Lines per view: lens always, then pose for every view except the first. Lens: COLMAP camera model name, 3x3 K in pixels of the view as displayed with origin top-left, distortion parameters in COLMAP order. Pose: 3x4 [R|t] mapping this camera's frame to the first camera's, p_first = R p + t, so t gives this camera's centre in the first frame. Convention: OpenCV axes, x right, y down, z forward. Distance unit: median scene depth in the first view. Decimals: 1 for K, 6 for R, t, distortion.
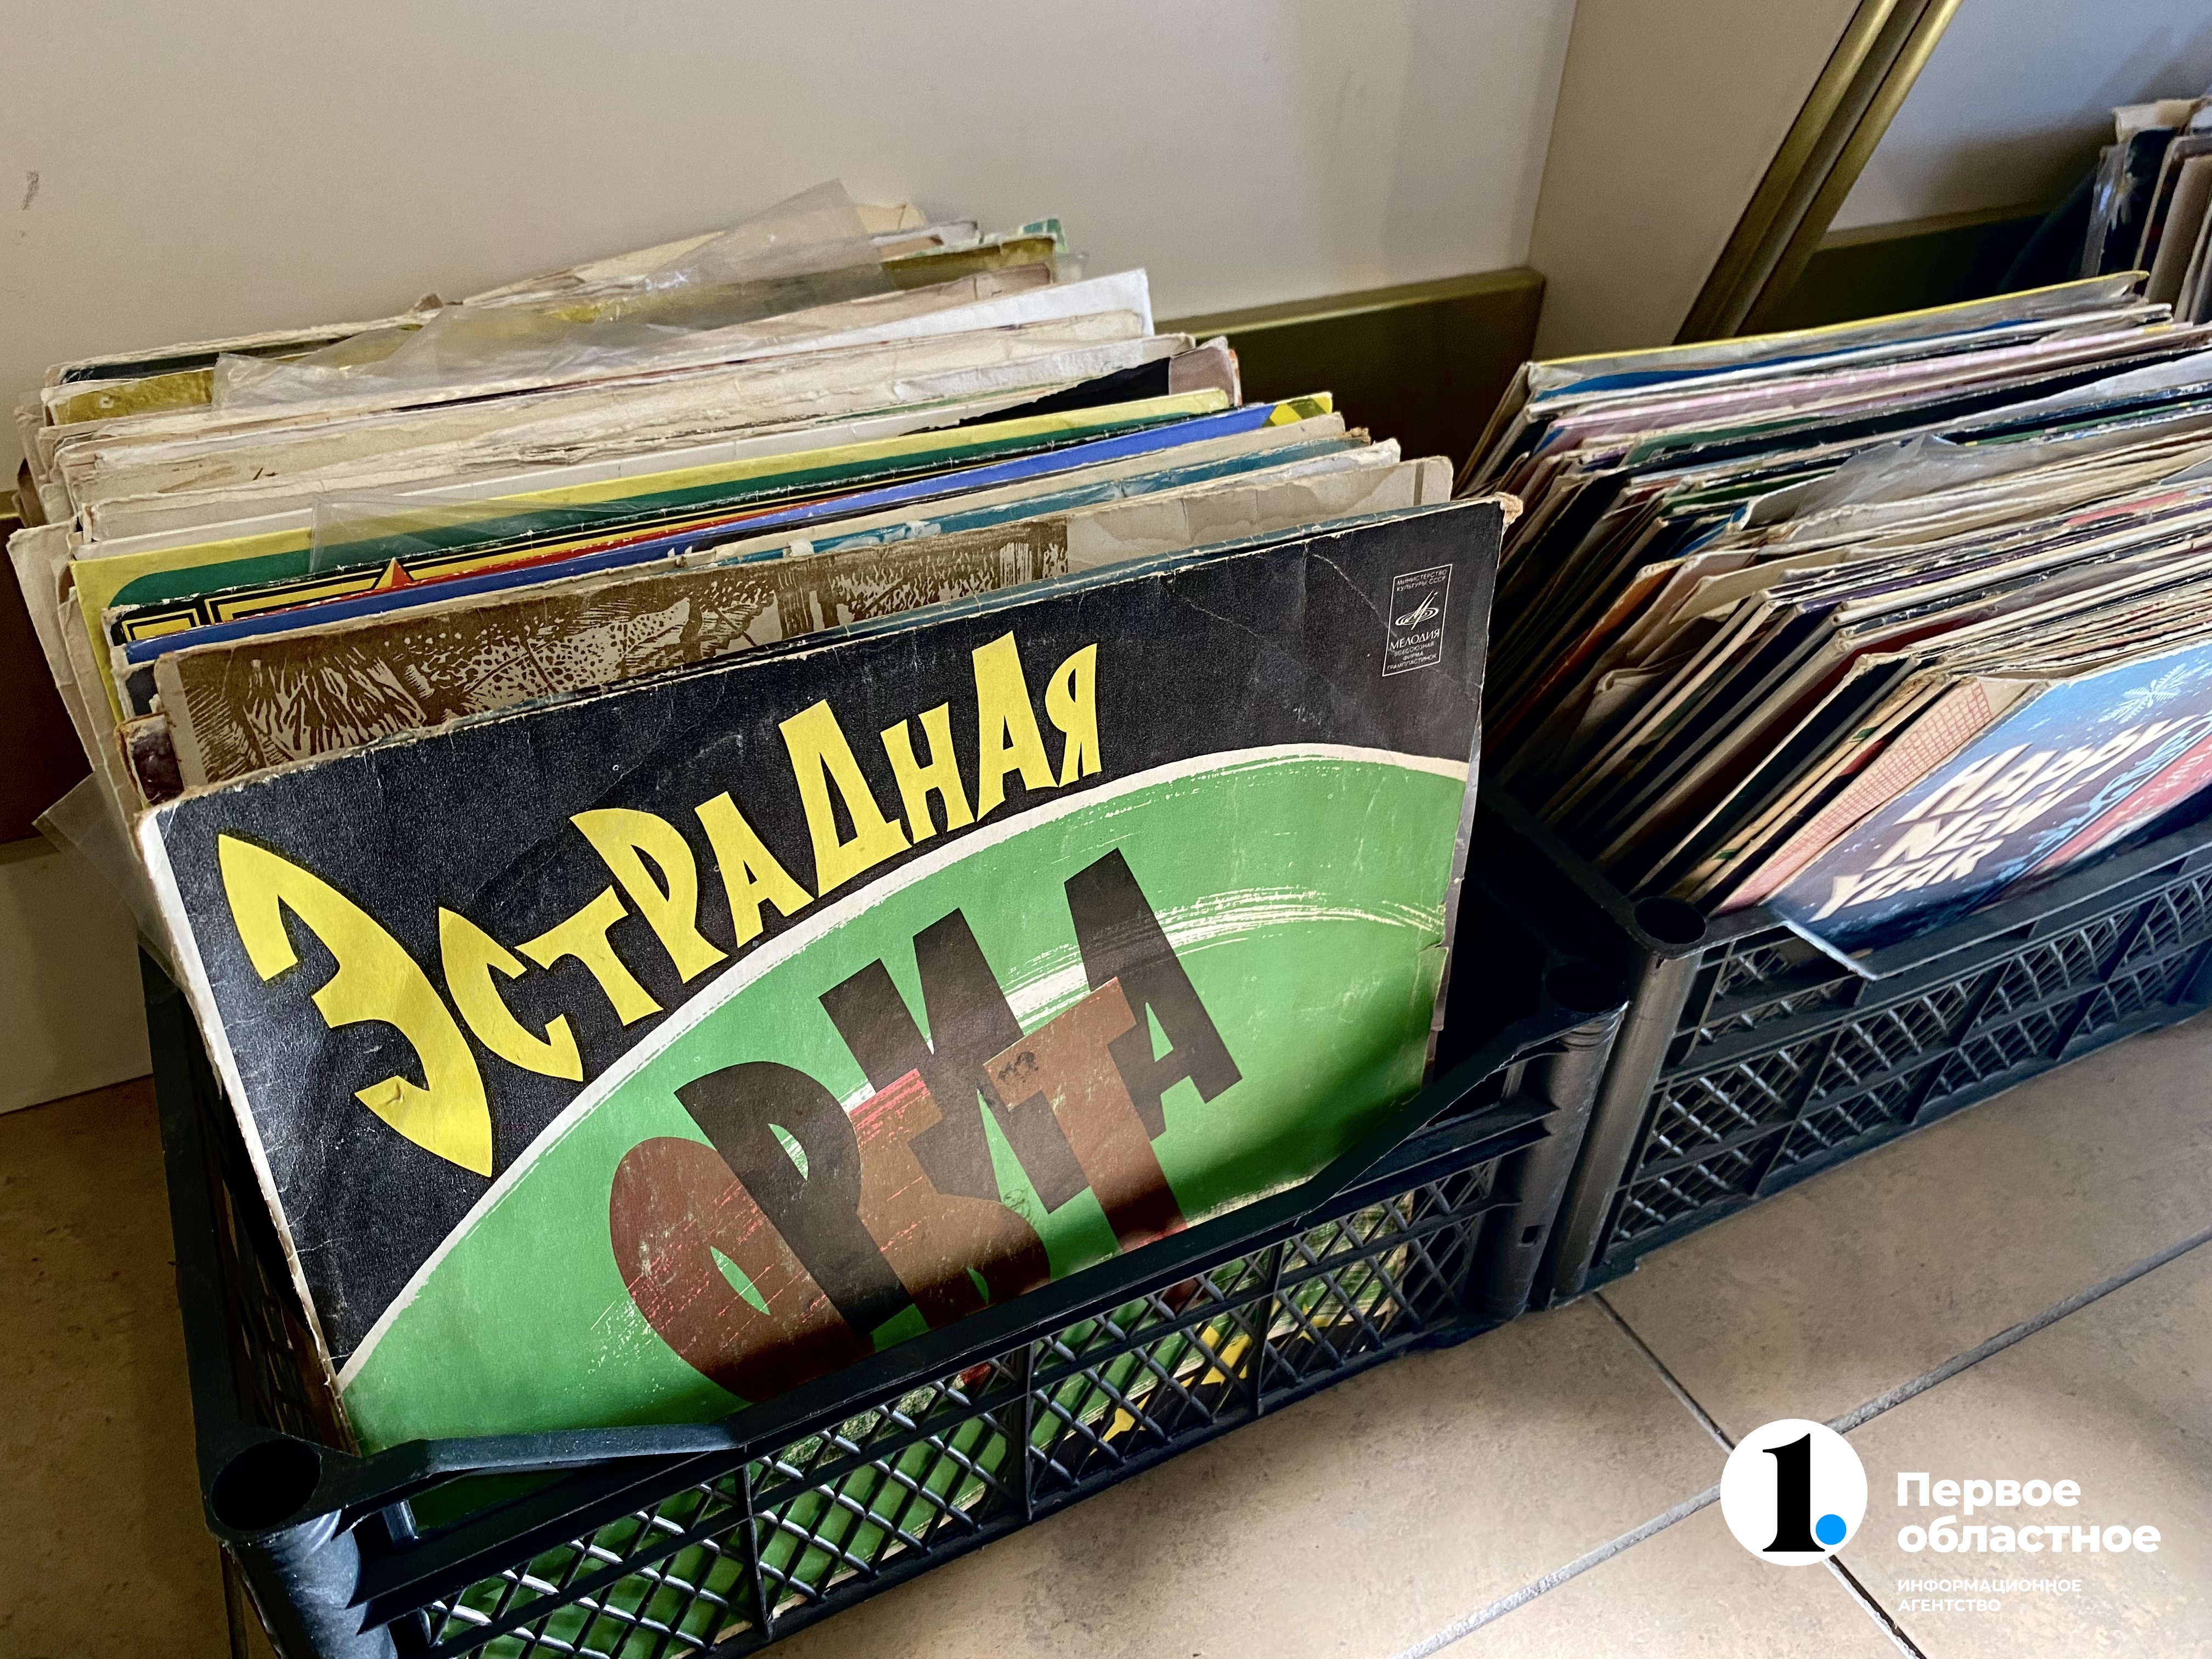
lens RADIAL K [[1680.1, 0, 1105.4], [0, 1680.1, 824.2], [0, 0, 1]] dist [0.024664, -0.008848]
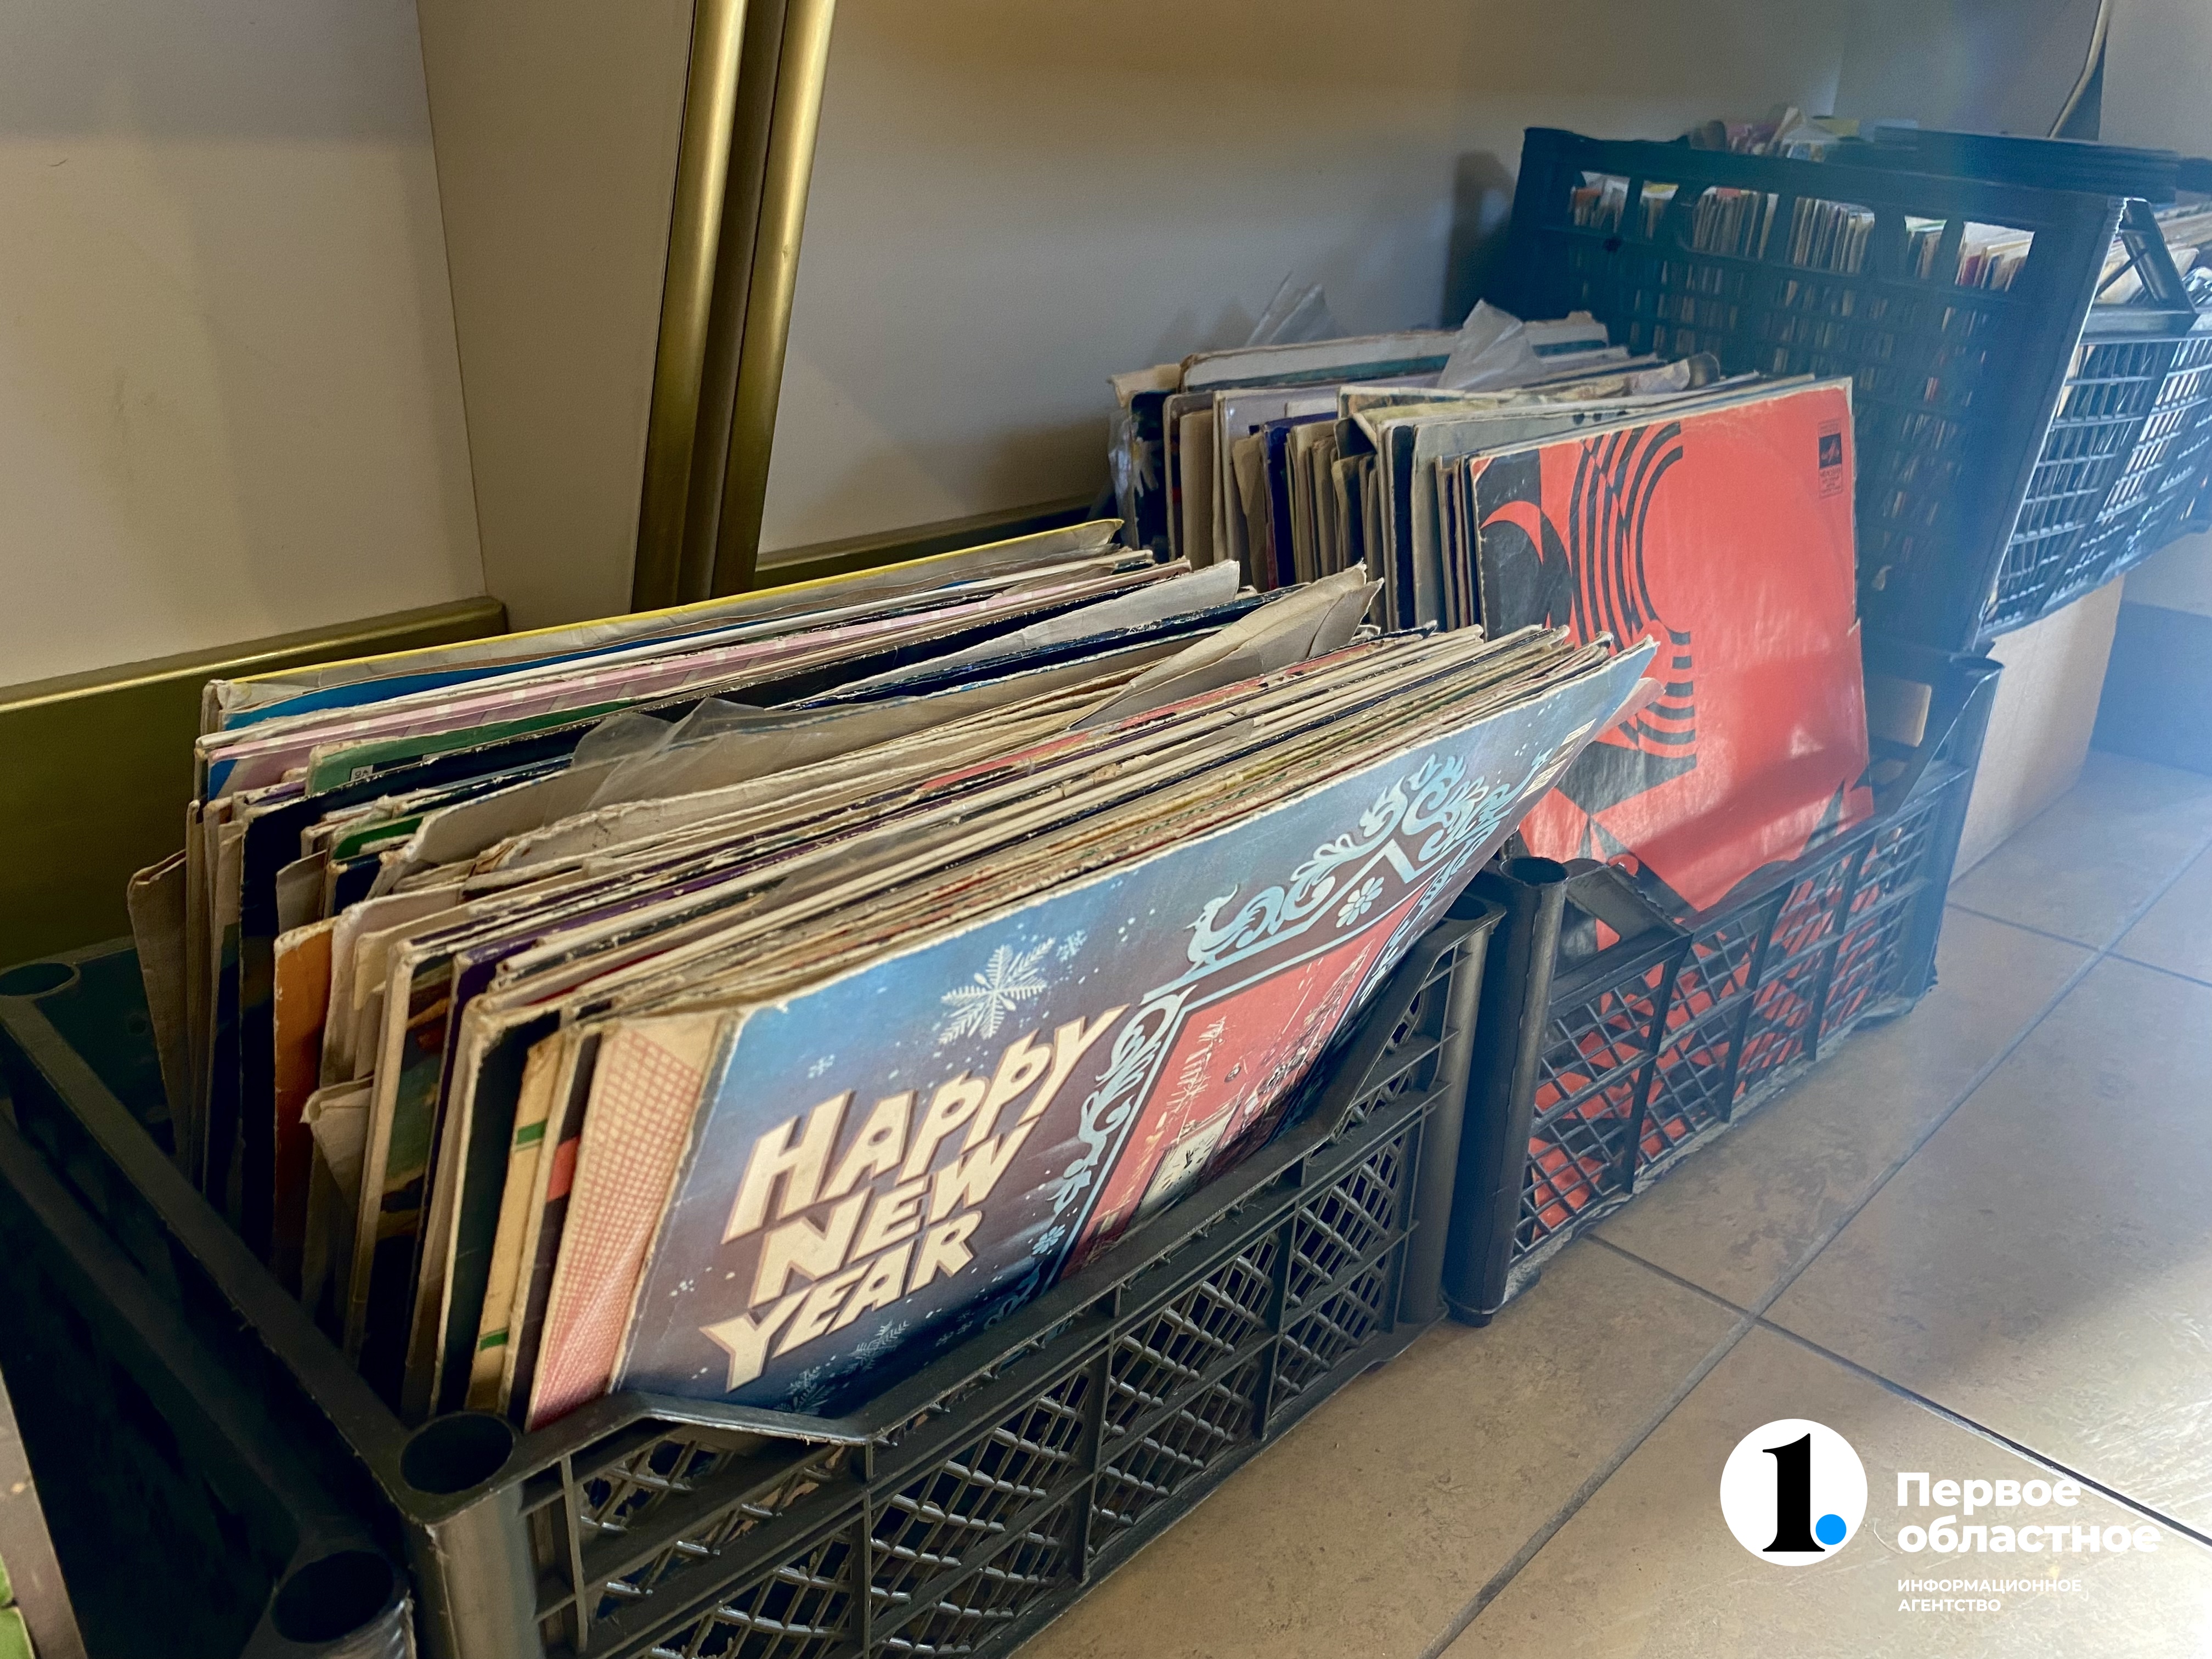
lens RADIAL K [[1680.1, 0, 1108.6], [0, 1680.1, 832.0], [0, 0, 1]] dist [0.024664, -0.008848]
pose [[0.947977, -0.146954, 0.282391, 0.418192], [0.207117, 0.958367, -0.196559, 0.006963], [-0.241749, 0.244821, 0.938946, 0.264909]]
